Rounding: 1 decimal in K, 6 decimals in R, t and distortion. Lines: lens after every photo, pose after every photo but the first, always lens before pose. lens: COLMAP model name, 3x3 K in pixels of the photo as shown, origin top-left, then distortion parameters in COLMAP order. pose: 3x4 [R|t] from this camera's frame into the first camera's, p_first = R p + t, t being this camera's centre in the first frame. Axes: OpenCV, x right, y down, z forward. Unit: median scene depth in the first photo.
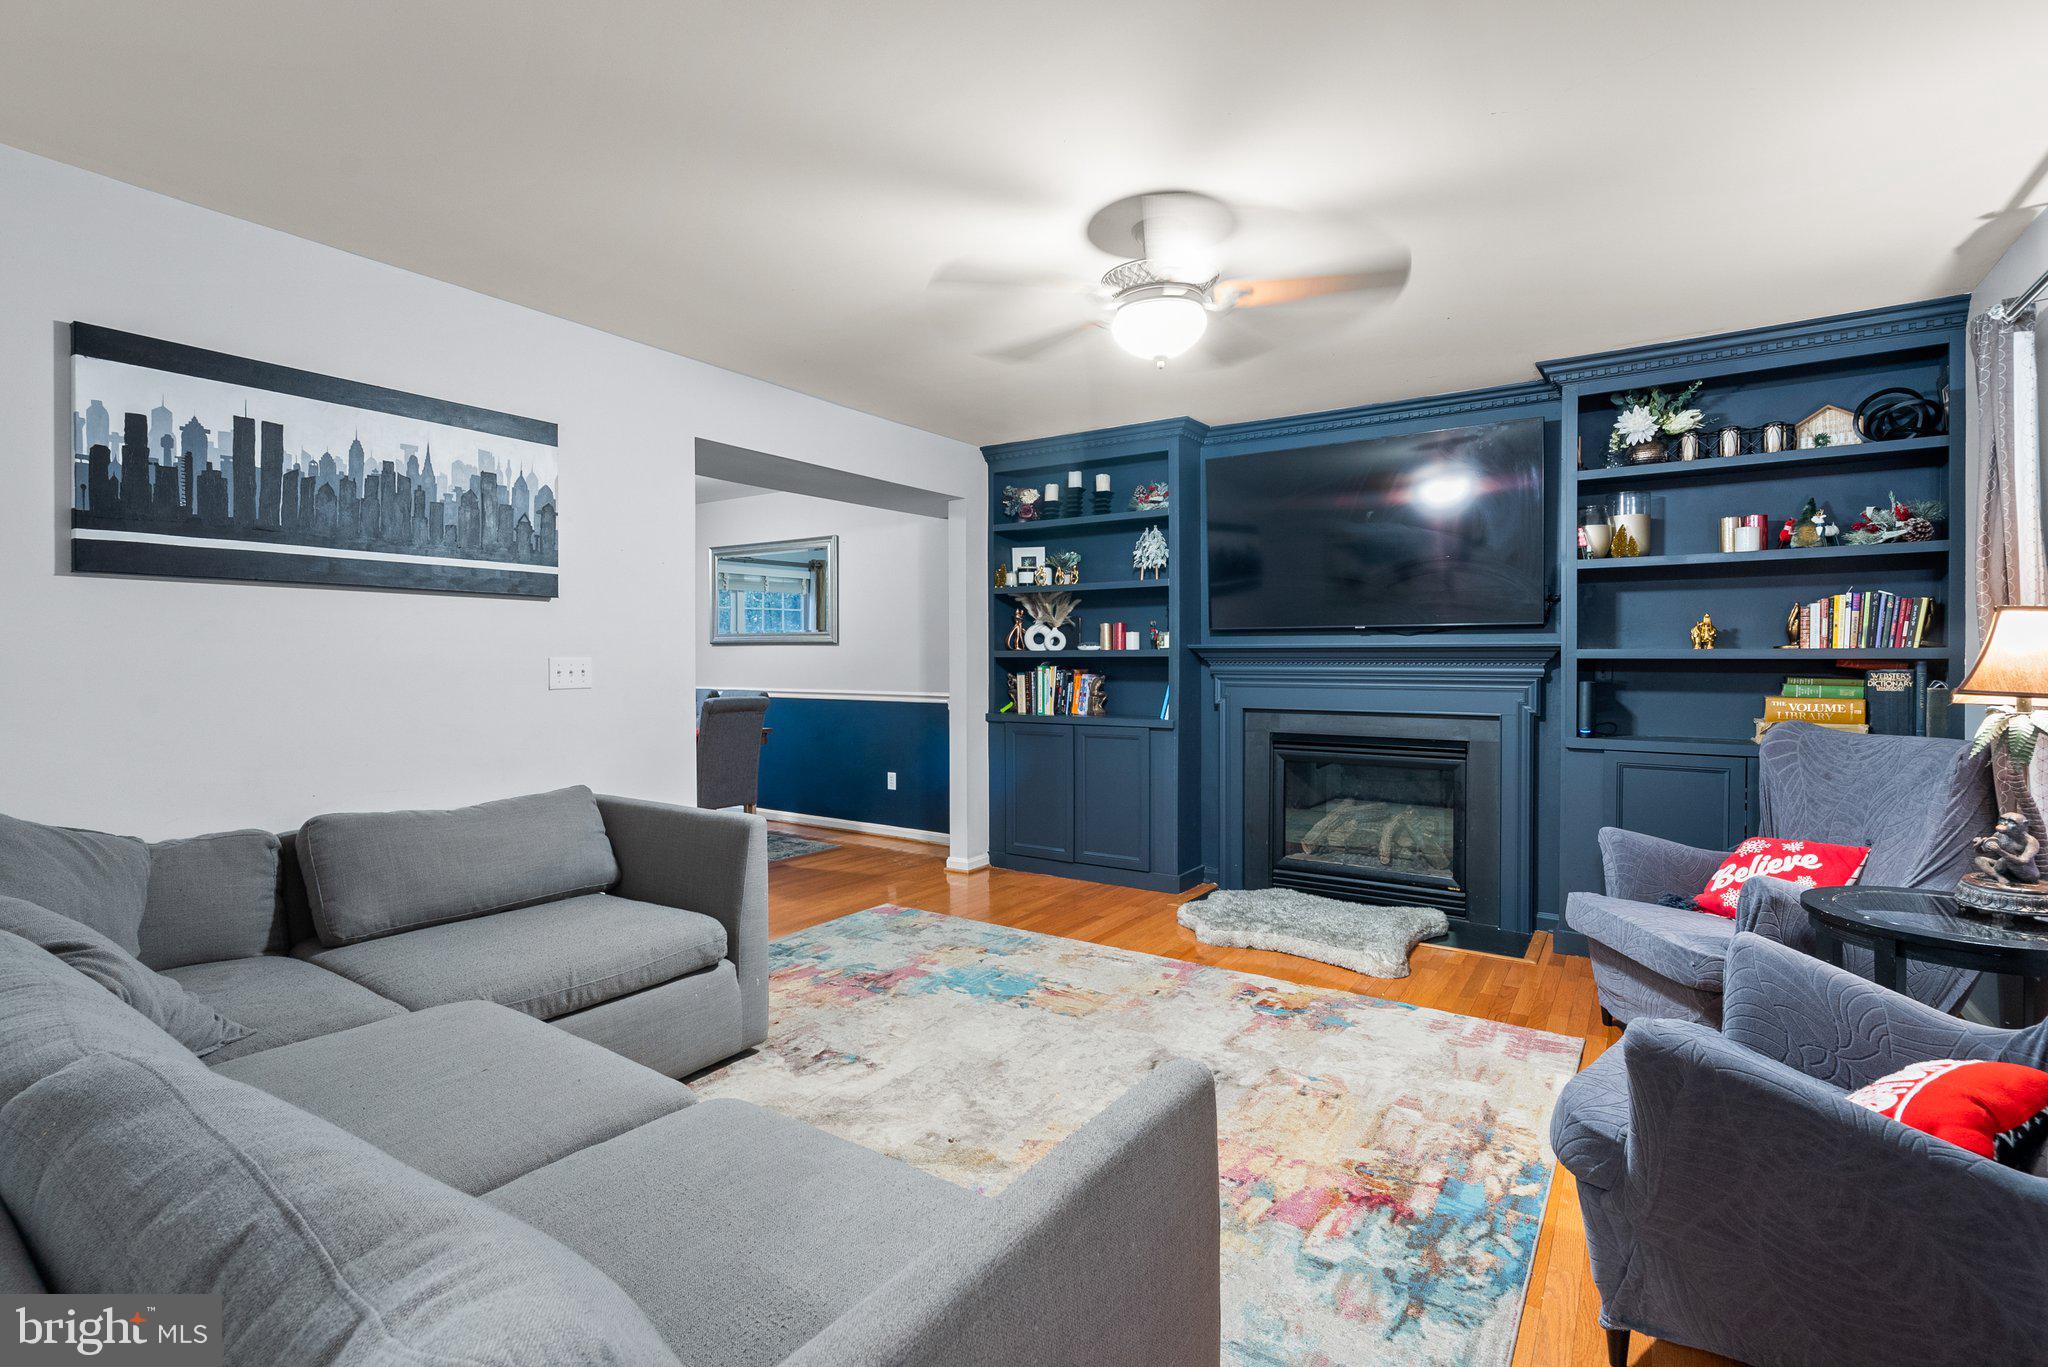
lens RADIAL K [[943.0, 0, 1020.0], [0, 943.0, 673.3], [0, 0, 1]] dist [-0.004284, 0.001924]
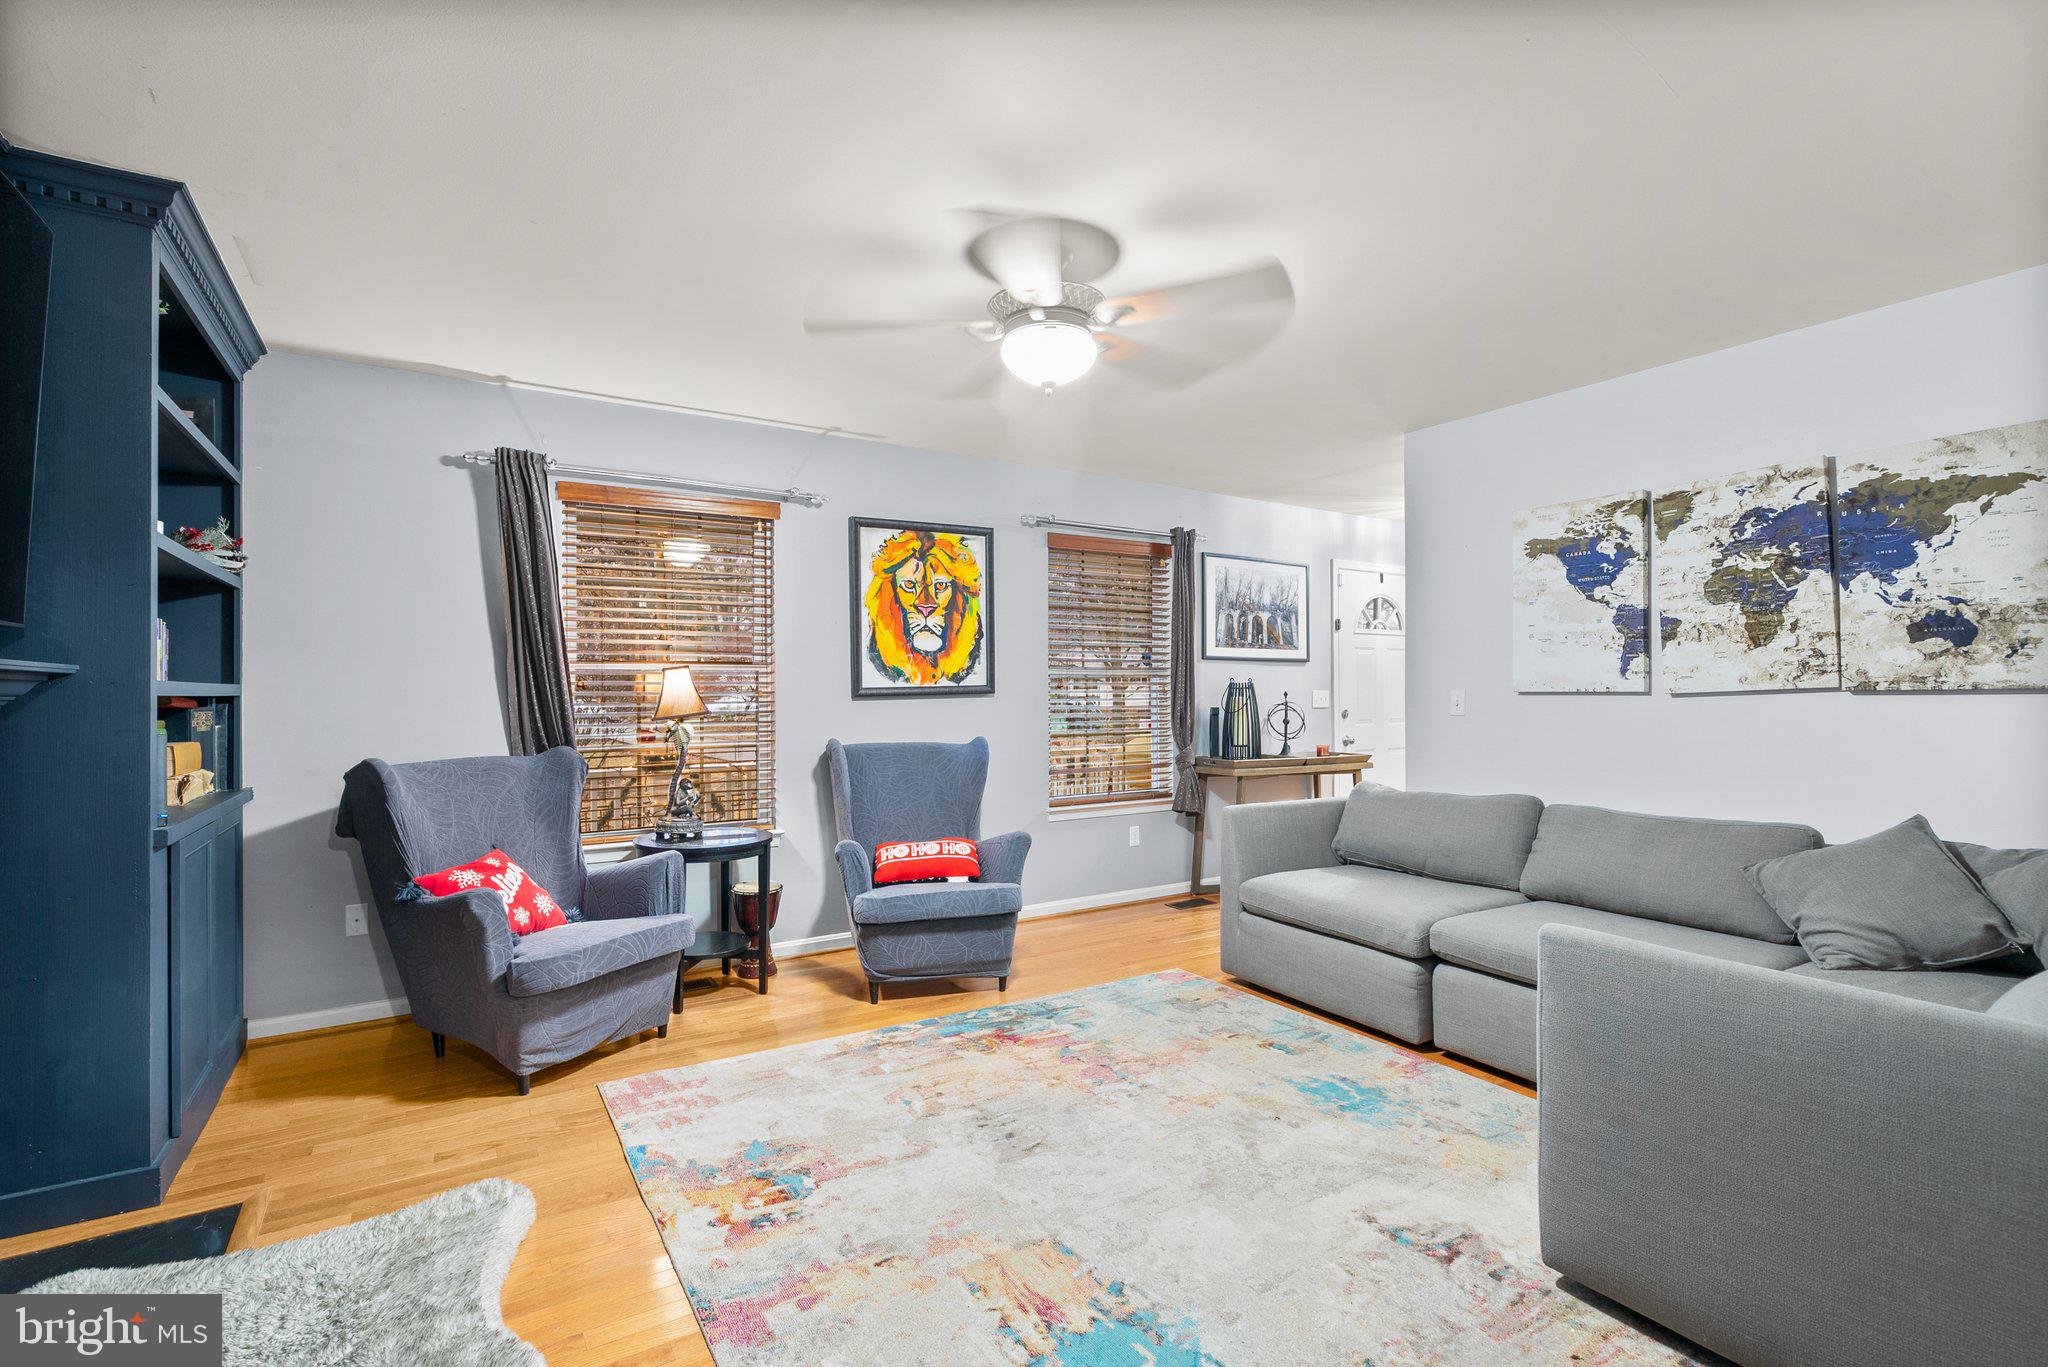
lens RADIAL K [[943.0, 0, 1022.6], [0, 943.0, 684.9], [0, 0, 1]] dist [-0.004284, 0.001924]
pose [[-0.918037, 0.005391, 0.396459, -0.210297], [0.009224, 0.999927, 0.007761, -0.030280], [-0.396388, 0.010782, -0.918020, 1.866491]]
